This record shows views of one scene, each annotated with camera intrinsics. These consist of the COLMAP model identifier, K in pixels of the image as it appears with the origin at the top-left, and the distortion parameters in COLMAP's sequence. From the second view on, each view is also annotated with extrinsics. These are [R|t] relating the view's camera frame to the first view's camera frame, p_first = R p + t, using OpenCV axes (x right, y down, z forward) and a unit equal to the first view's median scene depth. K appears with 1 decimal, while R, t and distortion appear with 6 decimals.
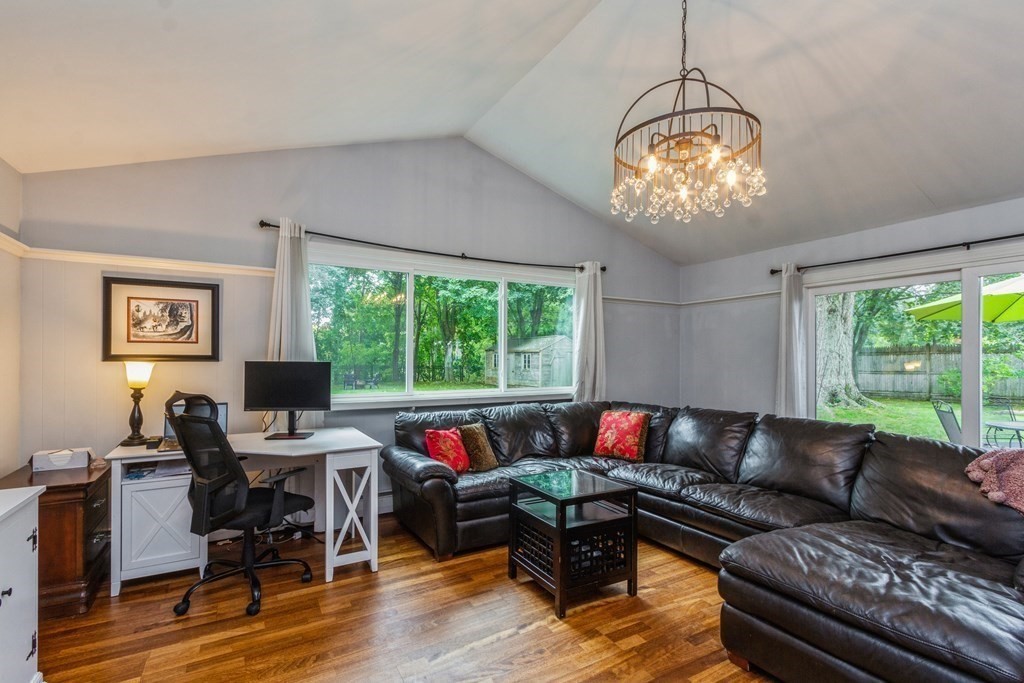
lens RADIAL K [[475.5, 0, 504.6], [0, 475.5, 352.2], [0, 0, 1]] dist [0.003063, 0.001058]
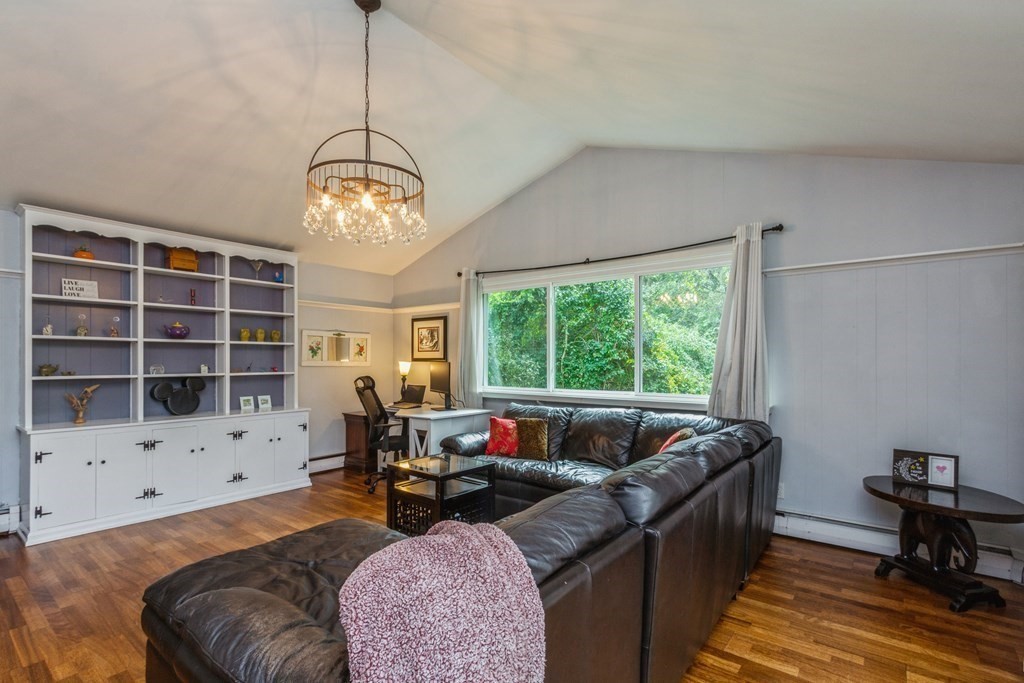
lens RADIAL K [[475.5, 0, 508.4], [0, 475.5, 357.3], [0, 0, 1]] dist [0.003063, 0.001058]
pose [[0.367235, -0.006751, -0.930104, 0.812607], [0.010550, 0.999940, -0.003092, 0.009082], [0.930068, -0.008677, 0.367284, 0.456110]]
